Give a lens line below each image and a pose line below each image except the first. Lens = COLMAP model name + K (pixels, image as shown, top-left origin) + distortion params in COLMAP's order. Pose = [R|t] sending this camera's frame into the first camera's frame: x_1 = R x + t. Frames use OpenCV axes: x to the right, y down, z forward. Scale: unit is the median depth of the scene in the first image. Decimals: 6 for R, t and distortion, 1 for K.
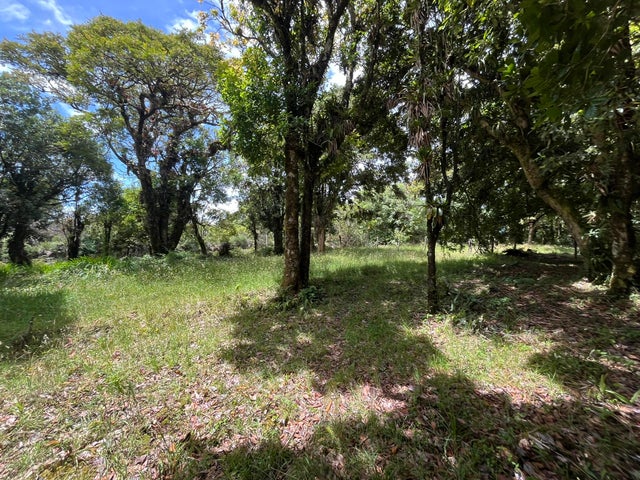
lens RADIAL K [[258.9, 0, 318.2], [0, 258.9, 240.3], [0, 0, 1]] dist [-0.002100, -0.000143]
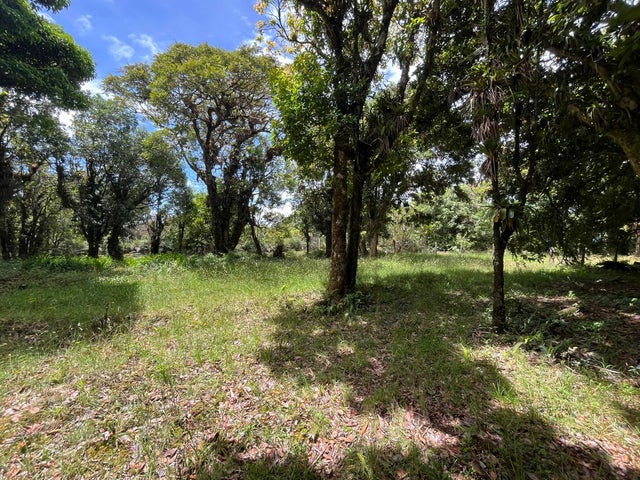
lens RADIAL K [[258.9, 0, 318.3], [0, 258.9, 240.9], [0, 0, 1]] dist [-0.002100, -0.000143]
pose [[0.978816, 0.022718, -0.203478, 0.011408], [-0.025160, 0.999639, -0.009420, 0.001821], [0.203190, 0.014340, 0.979034, 0.018159]]
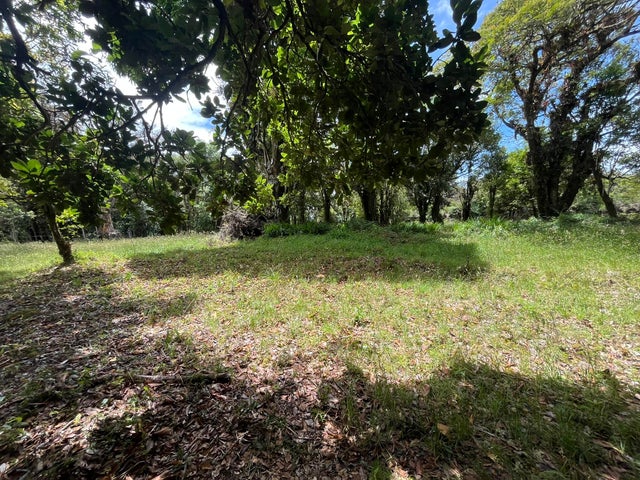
lens RADIAL K [[258.9, 0, 318.9], [0, 258.9, 239.0], [0, 0, 1]] dist [-0.002100, -0.000143]
pose [[0.314414, 0.086465, -0.945340, 0.027982], [0.047789, 0.993139, 0.106731, -0.007344], [0.948082, -0.078735, 0.308125, -0.105656]]
